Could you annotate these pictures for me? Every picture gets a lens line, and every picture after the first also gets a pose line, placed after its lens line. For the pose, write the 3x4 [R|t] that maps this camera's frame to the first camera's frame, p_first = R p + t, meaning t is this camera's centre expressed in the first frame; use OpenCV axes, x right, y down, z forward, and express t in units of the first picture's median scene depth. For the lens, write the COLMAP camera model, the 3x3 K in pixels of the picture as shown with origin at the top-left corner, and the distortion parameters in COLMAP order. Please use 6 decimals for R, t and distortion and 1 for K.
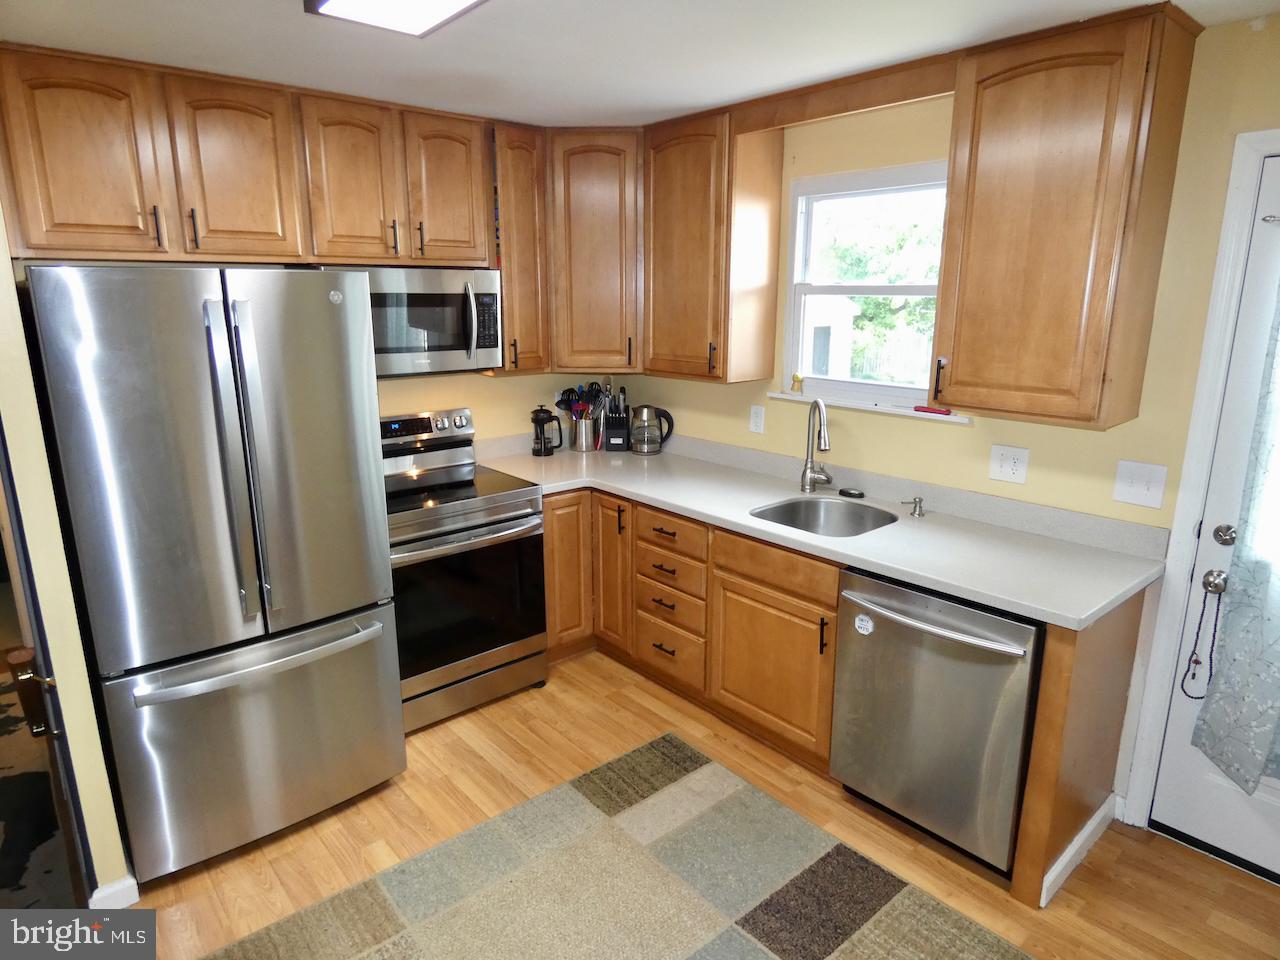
lens RADIAL K [[758.5, 0, 639.5], [0, 758.5, 475.5], [0, 0, 1]] dist [-0.013359, 0.001975]
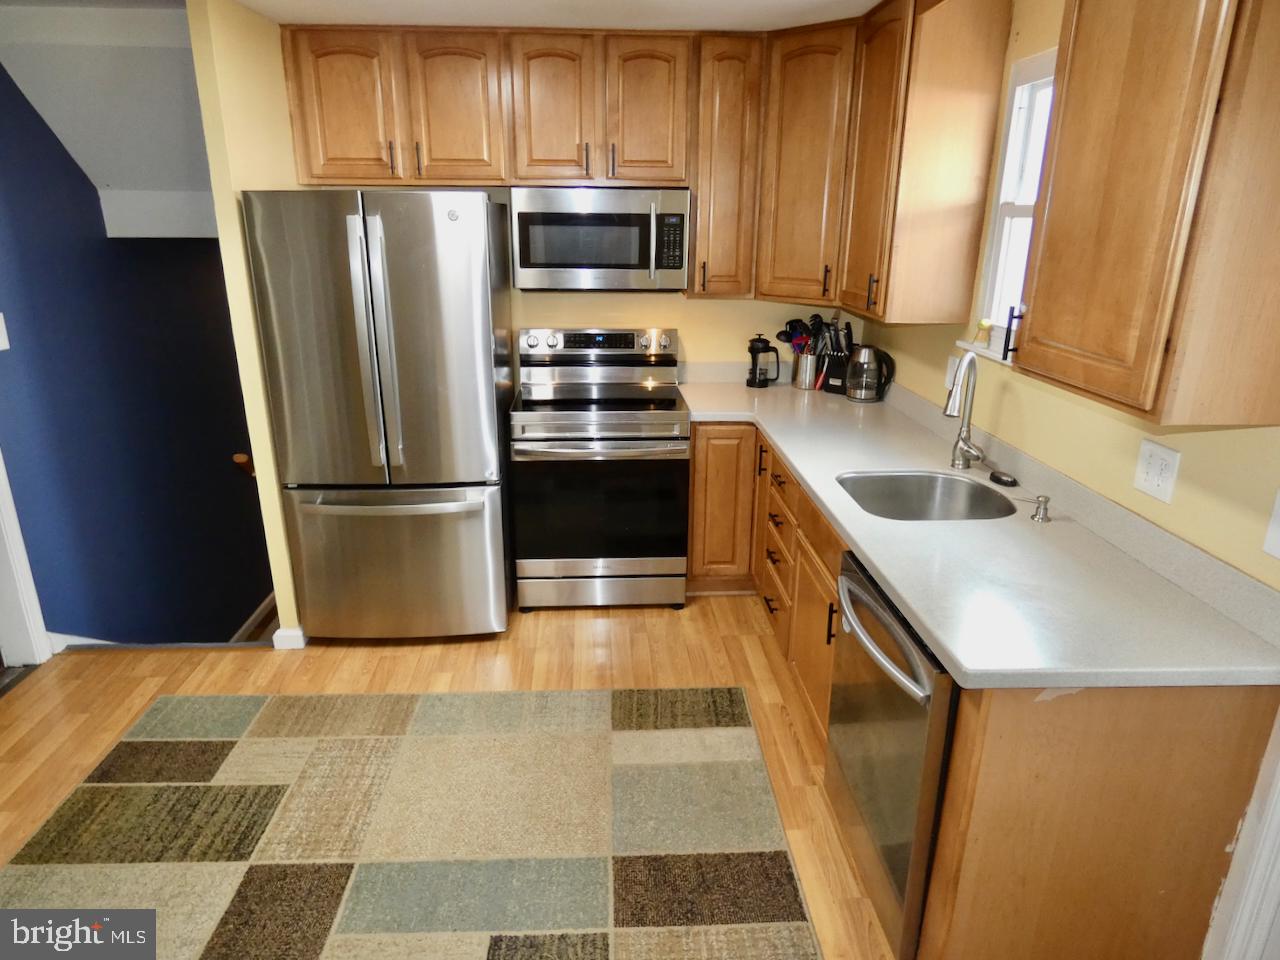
lens RADIAL K [[788.8, 0, 640.0], [0, 788.8, 475.0], [0, 0, 1]] dist [-0.013025, -0.000527]
pose [[0.793071, 0.194883, -0.577112, 0.441987], [-0.149096, 0.980725, 0.126289, -0.026187], [0.590600, -0.014111, 0.806841, 0.127973]]
